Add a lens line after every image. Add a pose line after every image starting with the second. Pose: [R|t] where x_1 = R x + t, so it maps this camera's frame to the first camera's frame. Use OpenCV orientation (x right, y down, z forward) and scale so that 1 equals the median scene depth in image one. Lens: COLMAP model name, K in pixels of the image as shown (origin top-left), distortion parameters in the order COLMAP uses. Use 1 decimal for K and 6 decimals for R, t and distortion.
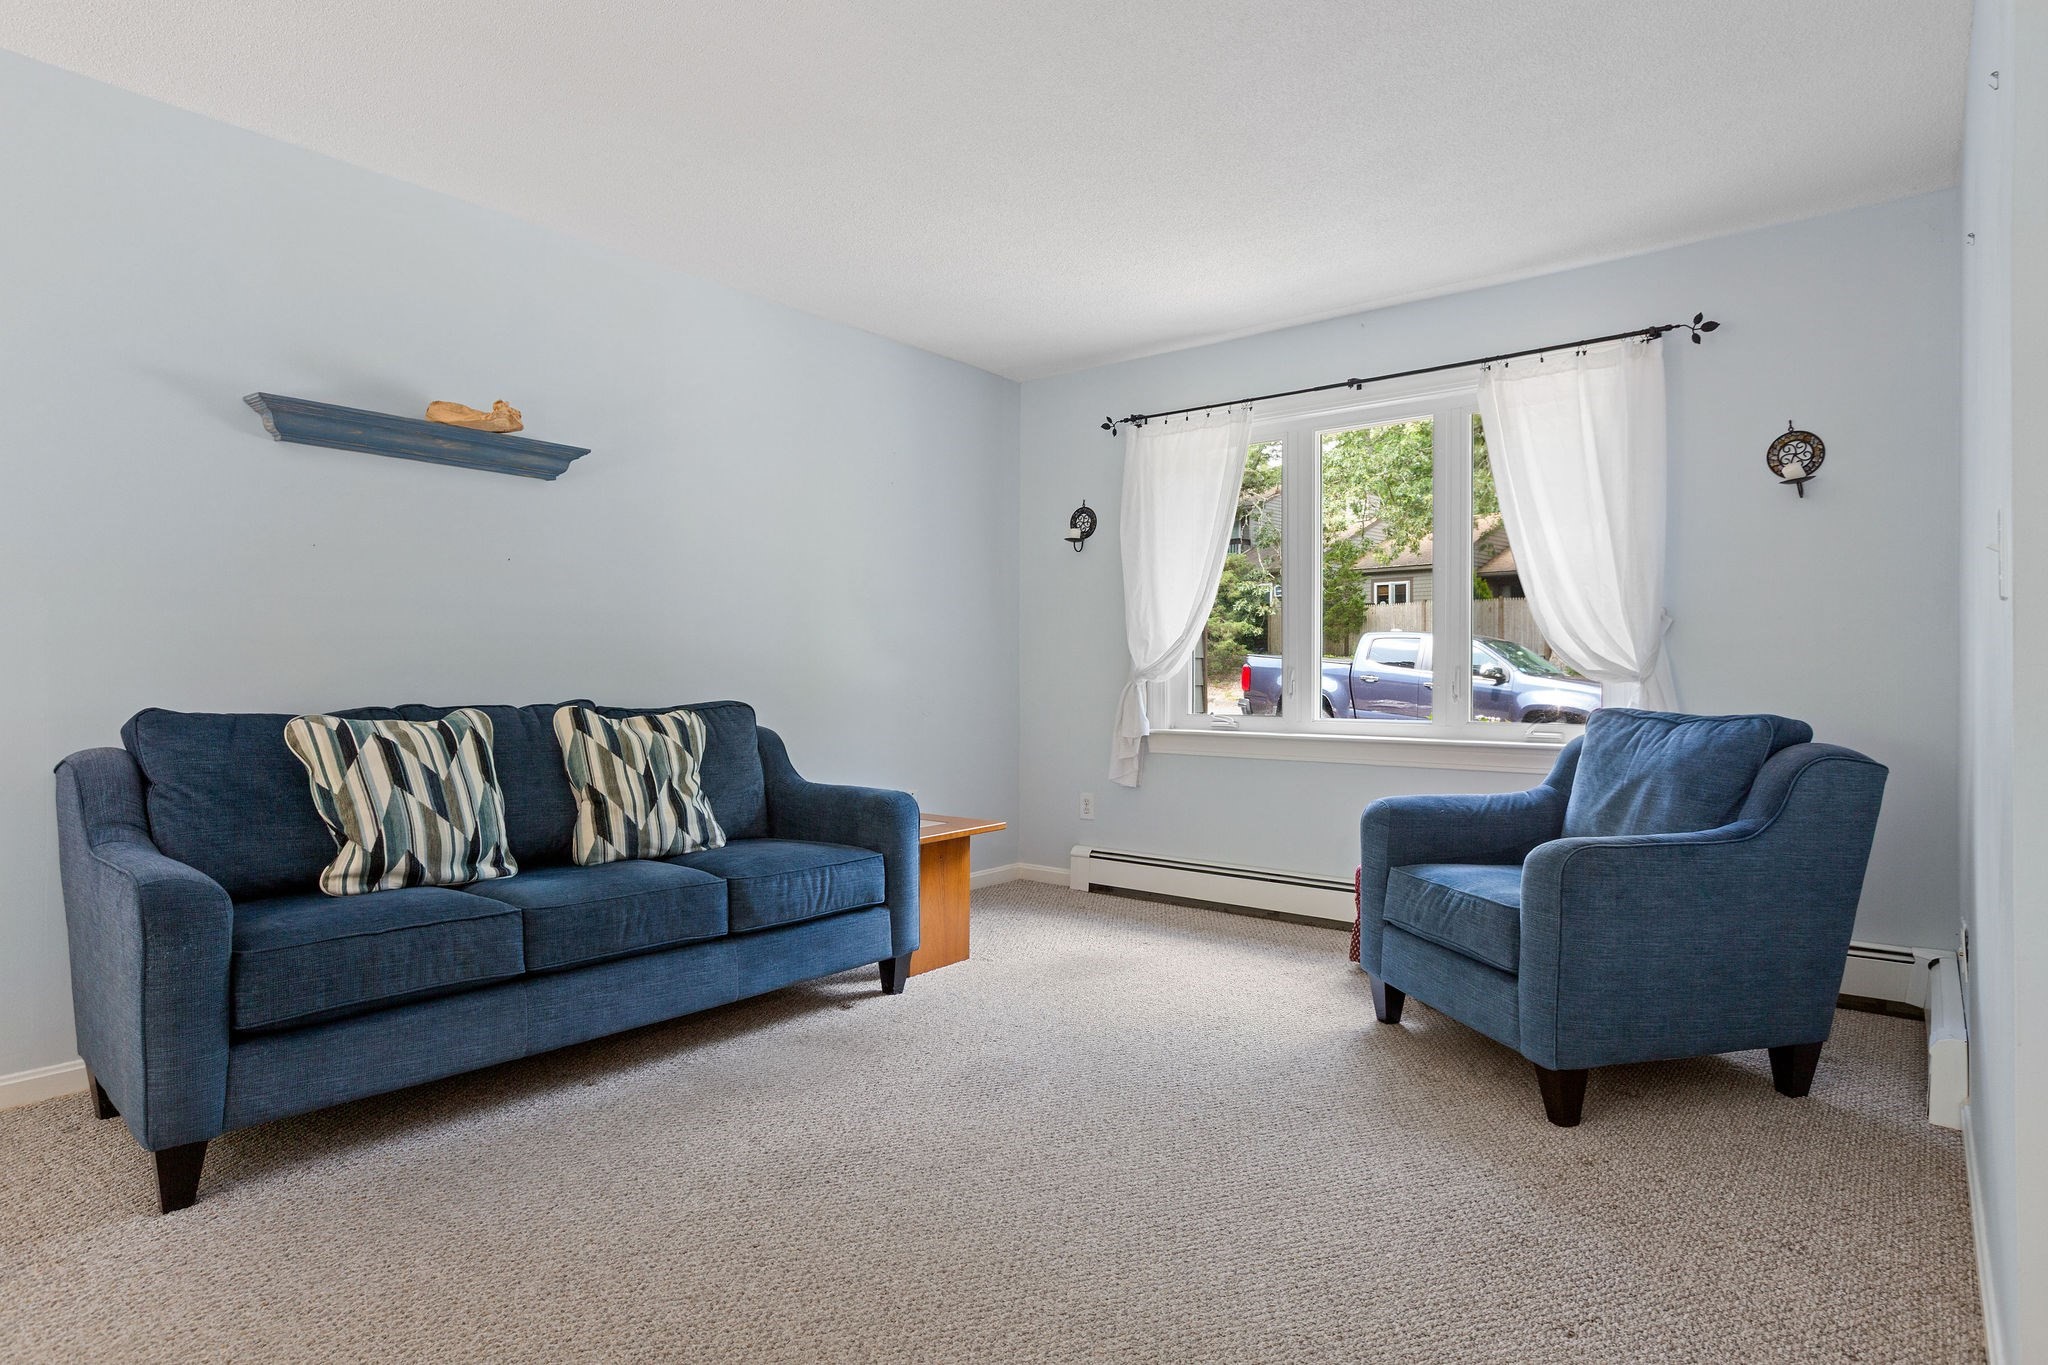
lens RADIAL K [[1114.3, 0, 1020.1], [0, 1114.3, 672.9], [0, 0, 1]] dist [0.001162, -0.000088]
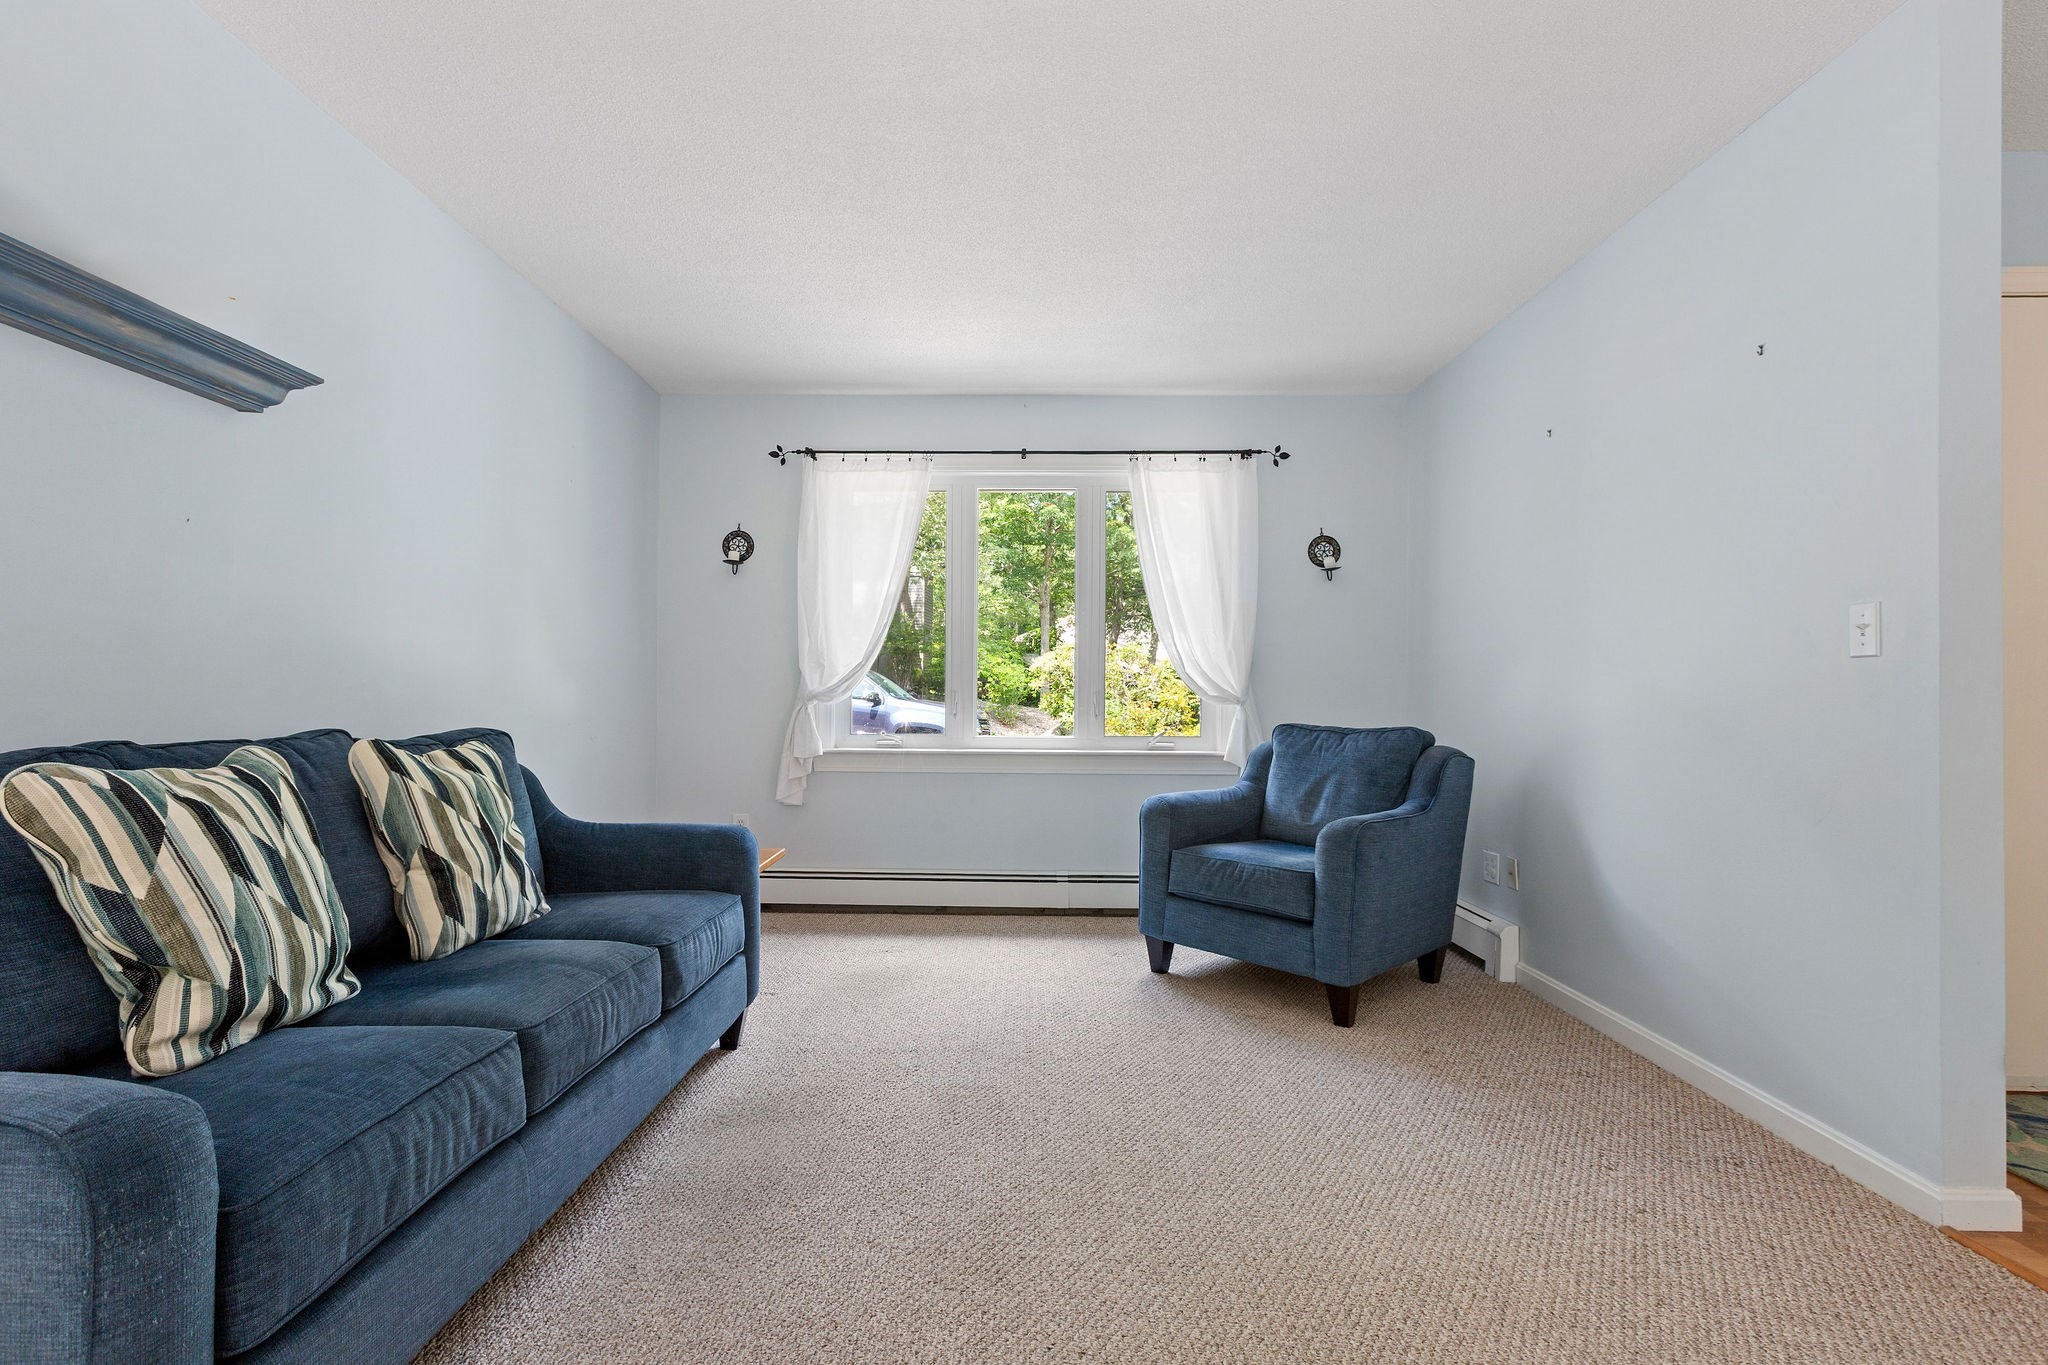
lens RADIAL K [[958.4, 0, 1015.8], [0, 958.4, 694.8], [0, 0, 1]] dist [-0.000382, -0.000062]
pose [[0.790430, 0.006165, 0.612522, -0.463473], [-0.005271, 0.999981, -0.003263, 0.001769], [-0.612530, -0.000649, 0.790447, 0.274617]]
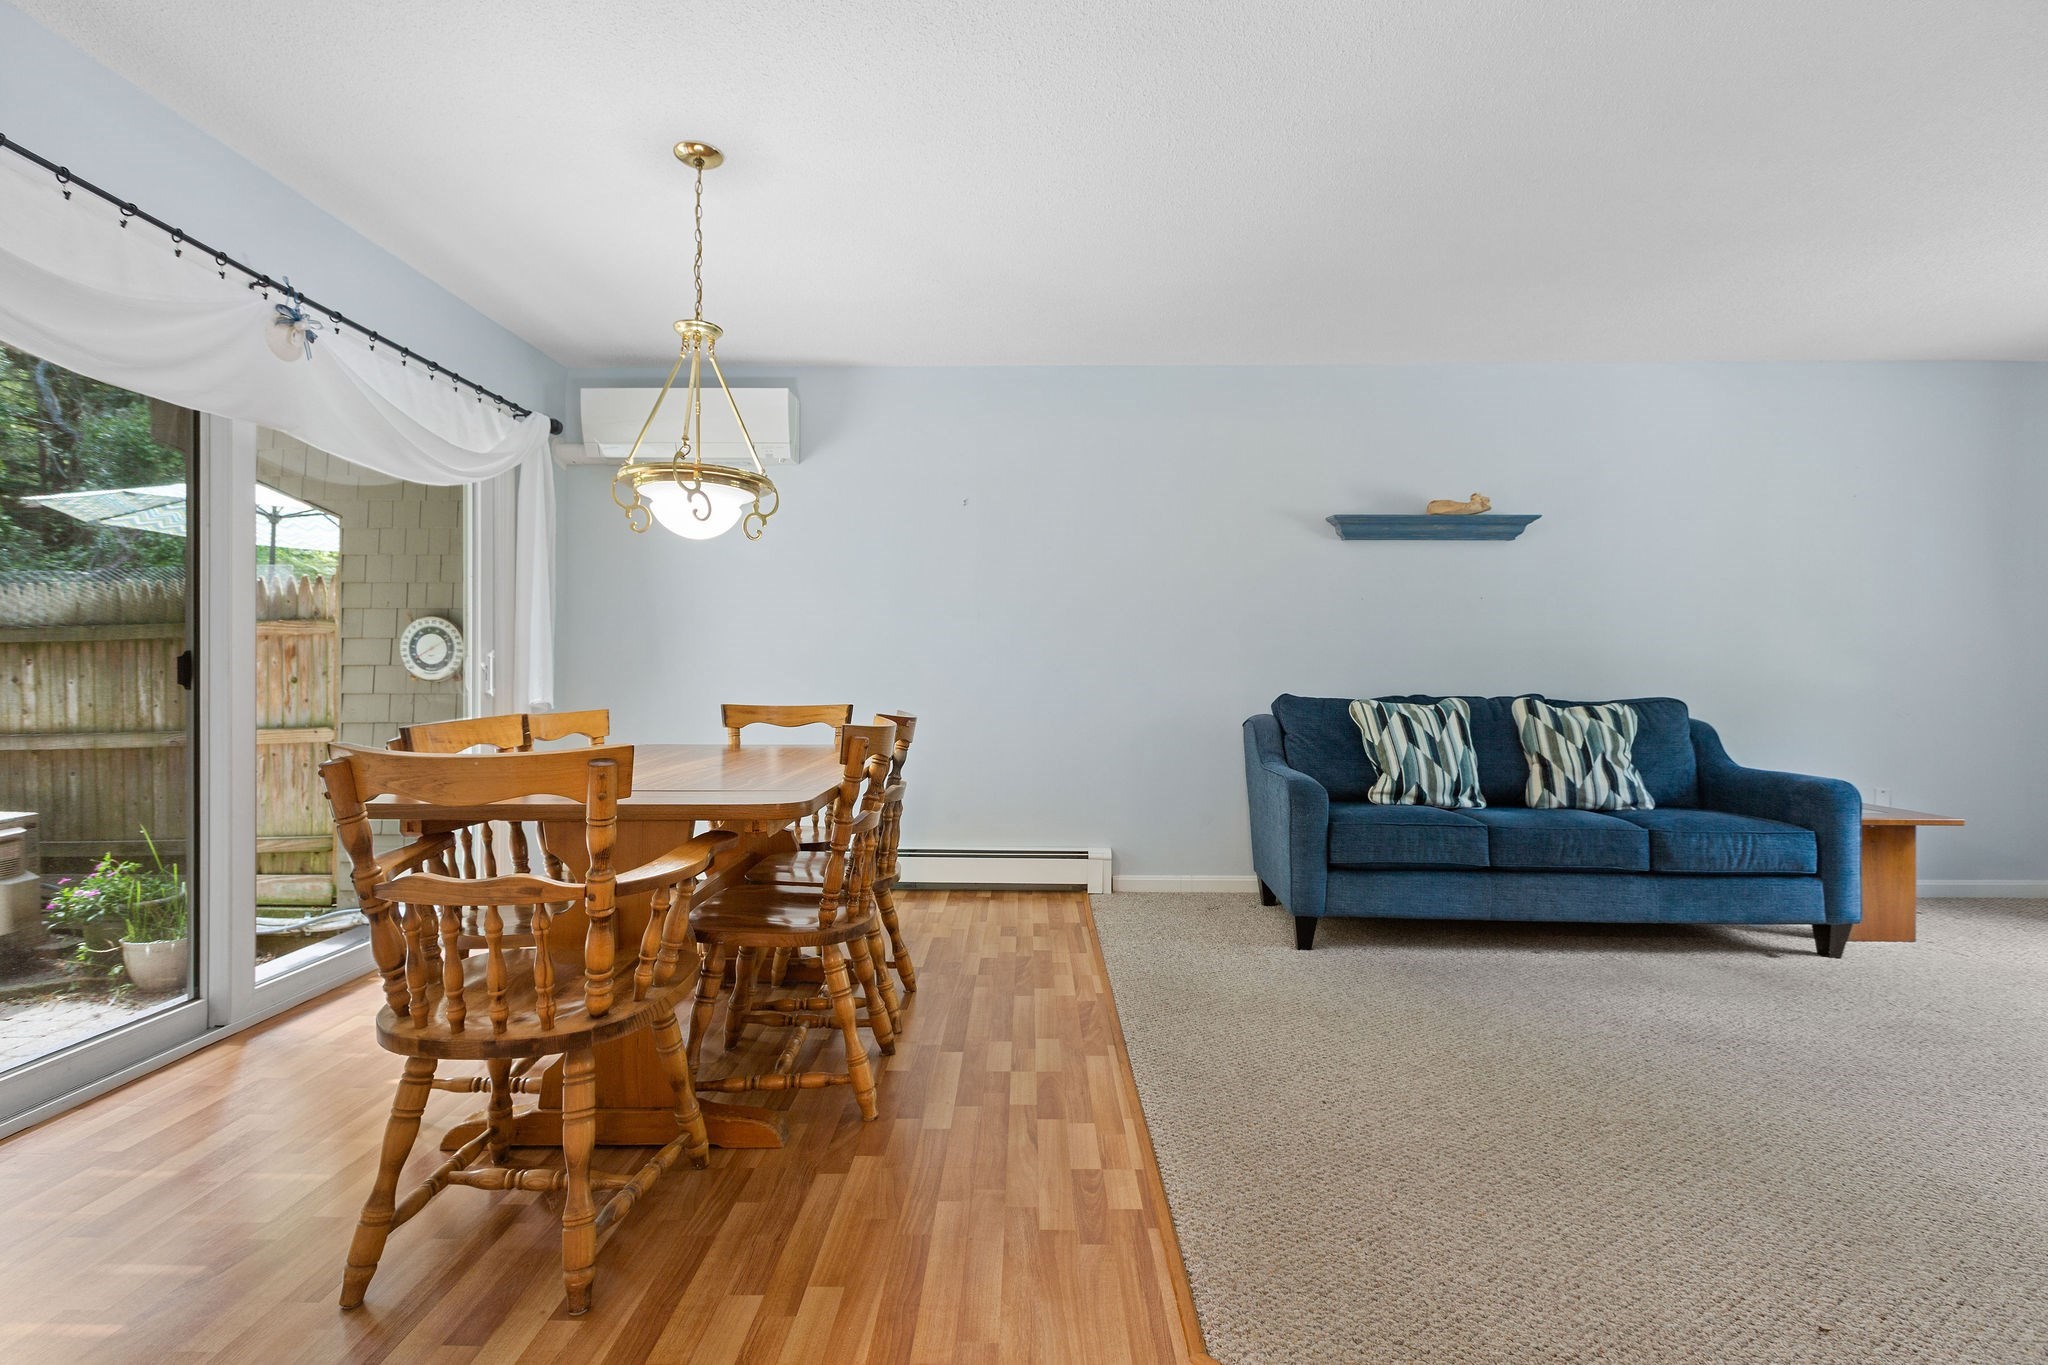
lens RADIAL K [[914.8, 0, 995.8], [0, 914.8, 676.2], [0, 0, 1]] dist [0.001240, 0.000331]
pose [[0.601478, -0.001211, -0.798888, 0.134597], [0.000727, 0.999999, -0.000968, 0.002371], [0.798889, 0.000001, 0.601479, -0.265959]]
